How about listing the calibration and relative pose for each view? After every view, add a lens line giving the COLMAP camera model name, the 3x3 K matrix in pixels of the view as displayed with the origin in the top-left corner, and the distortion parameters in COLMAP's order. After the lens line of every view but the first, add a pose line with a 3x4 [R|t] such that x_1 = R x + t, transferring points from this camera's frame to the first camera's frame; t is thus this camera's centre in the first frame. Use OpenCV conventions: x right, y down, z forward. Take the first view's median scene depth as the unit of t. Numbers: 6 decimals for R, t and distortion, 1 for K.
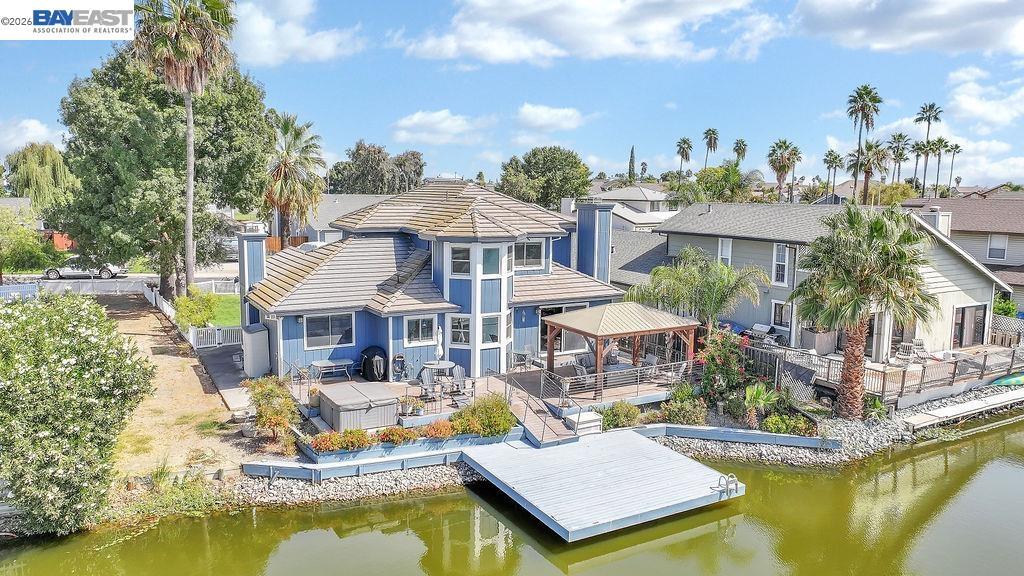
lens RADIAL K [[741.6, 0, 542.6], [0, 741.6, 285.3], [0, 0, 1]] dist [0.014848, 0.000457]
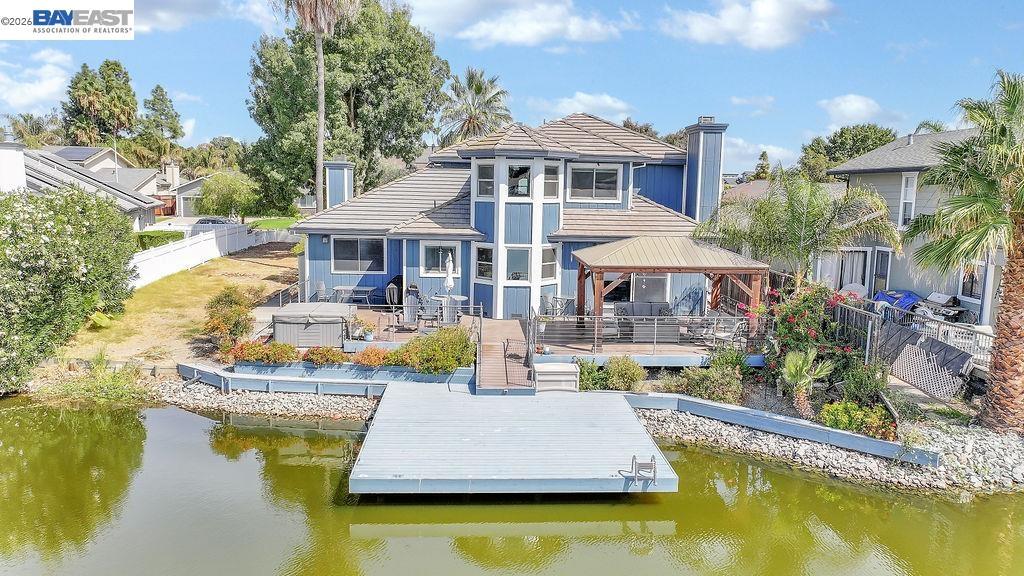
lens RADIAL K [[741.6, 0, 510.8], [0, 741.6, 288.2], [0, 0, 1]] dist [0.014848, 0.000457]
pose [[0.885906, 0.064563, -0.459351, 0.317535], [-0.063203, 0.997832, 0.018354, 0.073790], [0.459540, 0.012773, 0.888065, 0.258507]]
